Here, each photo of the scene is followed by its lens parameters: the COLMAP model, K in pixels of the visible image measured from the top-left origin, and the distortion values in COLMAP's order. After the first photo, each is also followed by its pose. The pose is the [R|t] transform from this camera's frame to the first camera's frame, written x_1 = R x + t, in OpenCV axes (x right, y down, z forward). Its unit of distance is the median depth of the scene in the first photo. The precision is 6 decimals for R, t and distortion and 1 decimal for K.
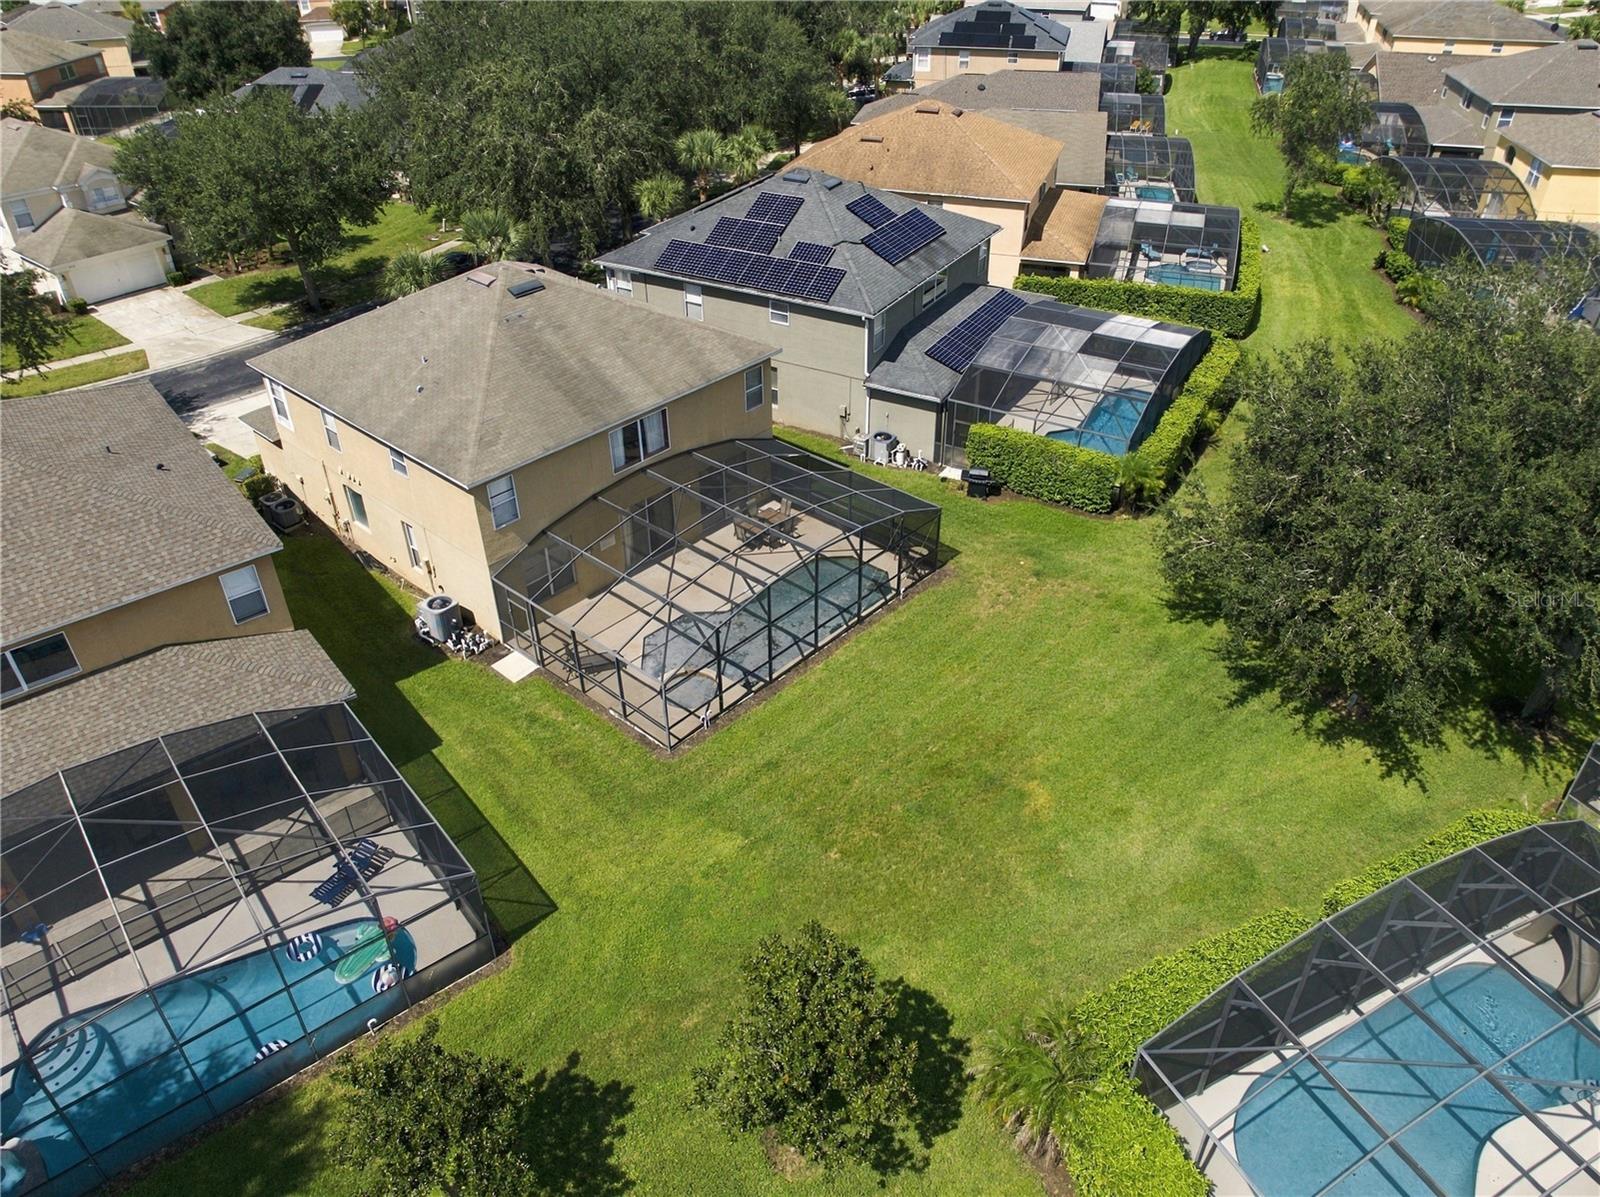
lens RADIAL K [[1096.7, 0, 805.4], [0, 1096.7, 621.7], [0, 0, 1]] dist [-0.031297, 0.000373]
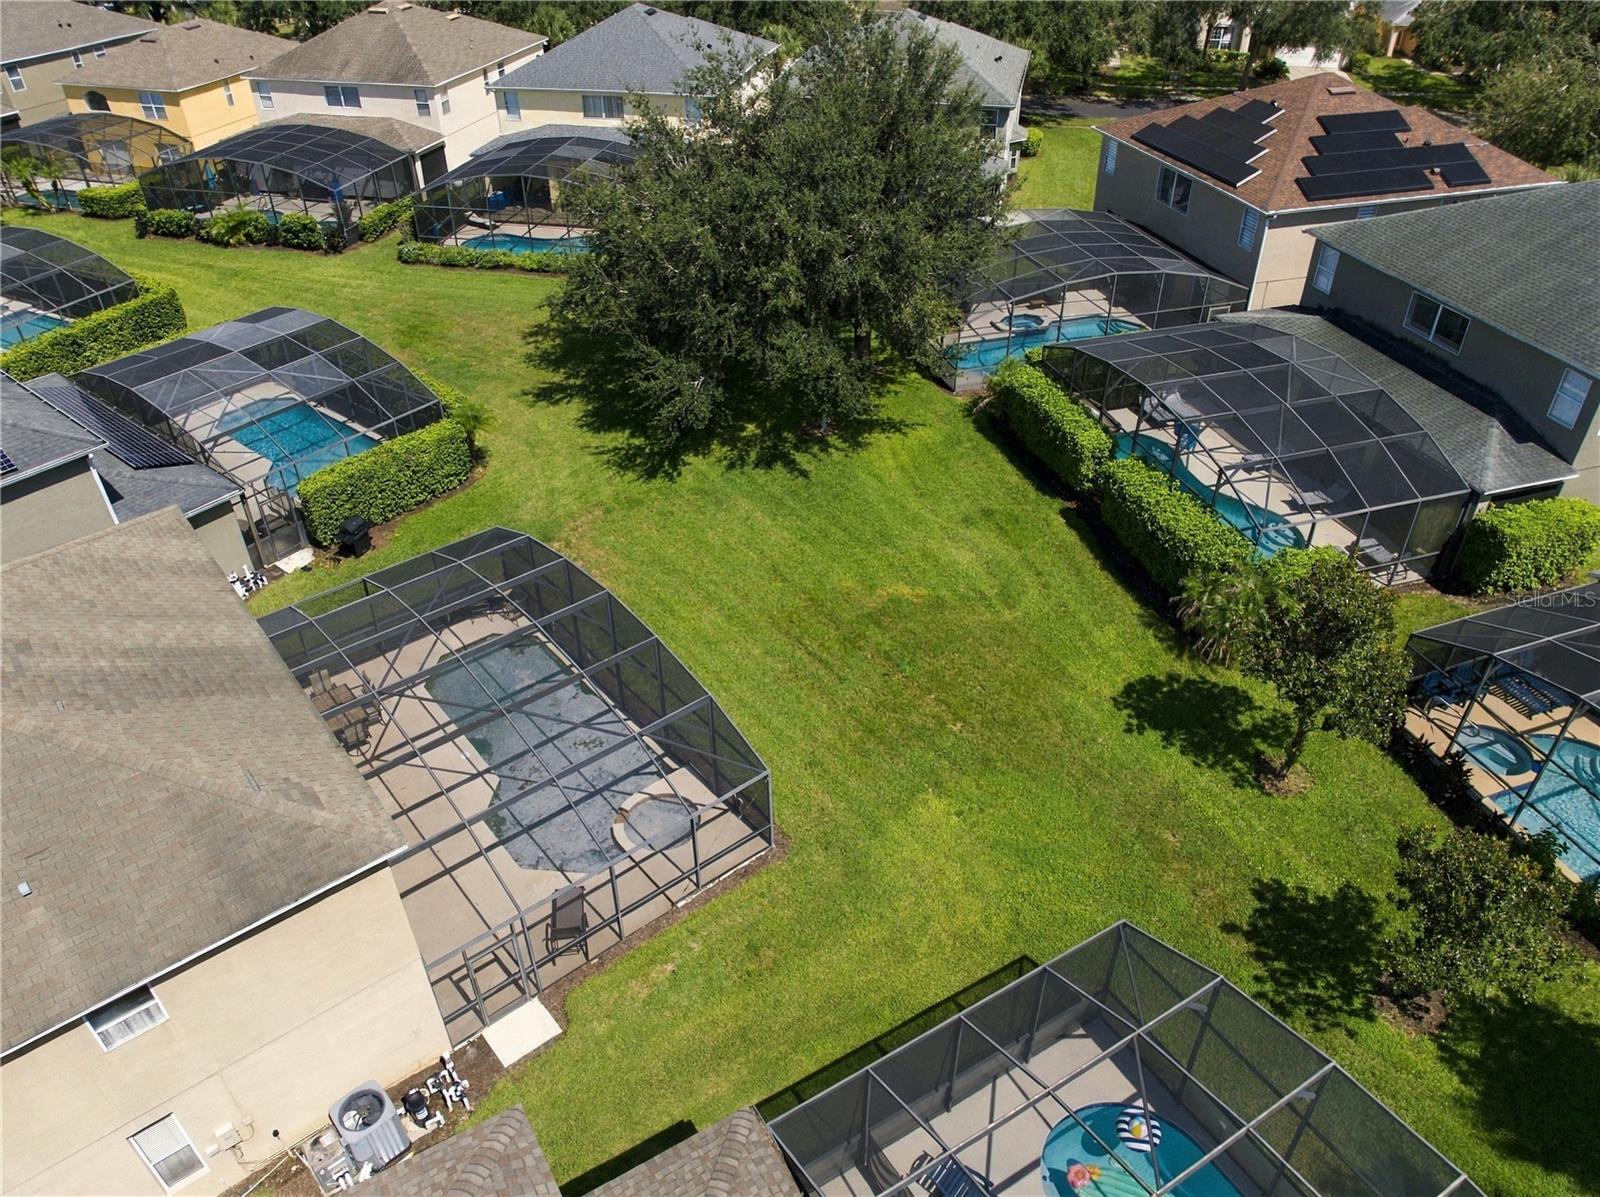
lens RADIAL K [[1115.5, 0, 800.0], [0, 1115.5, 598.5], [0, 0, 1]] dist [-0.040812, -0.003755]
pose [[0.157988, -0.580743, 0.798610, -0.575994], [0.587327, 0.705416, 0.396783, -0.278031], [-0.793780, 0.406358, 0.452532, 0.473129]]
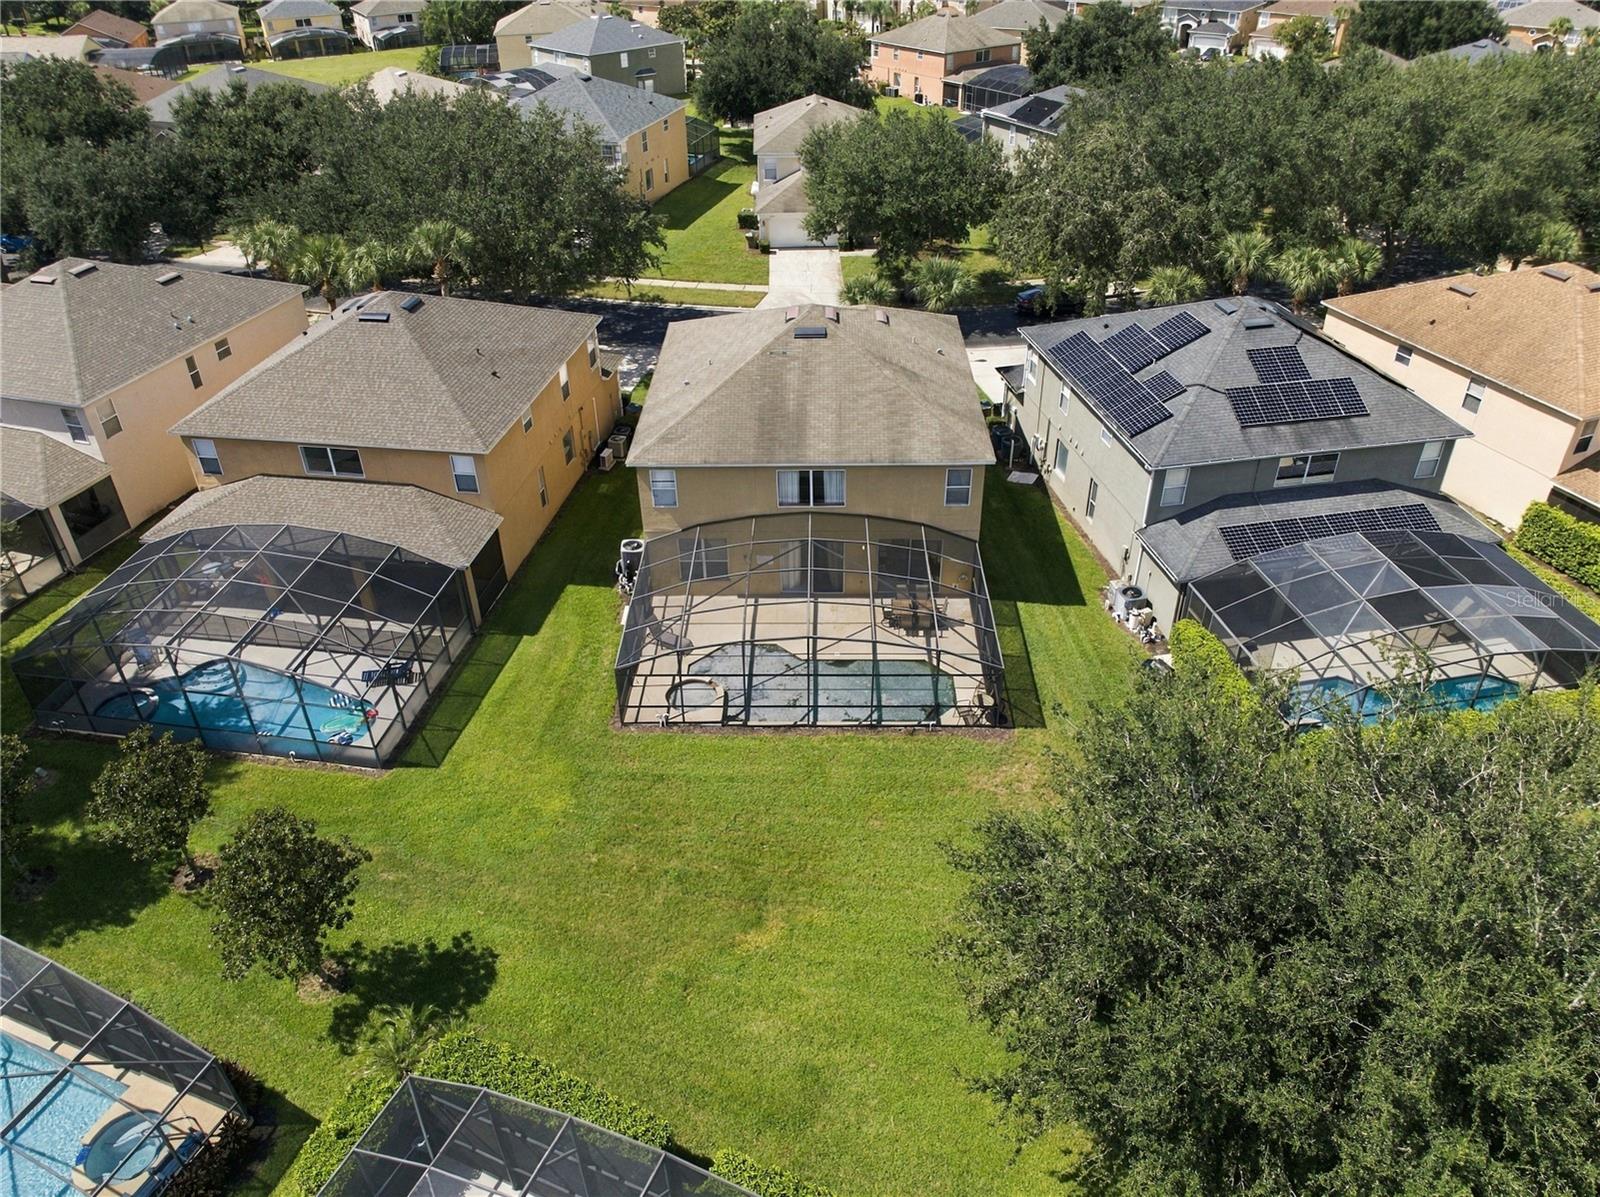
lens RADIAL K [[1115.5, 0, 800.0], [0, 1115.5, 598.5], [0, 0, 1]] dist [-0.040812, -0.003755]
pose [[0.664949, 0.425912, -0.613549, 0.601150], [-0.437834, 0.887806, 0.141781, -0.227248], [0.605099, 0.174355, 0.776824, 0.135805]]
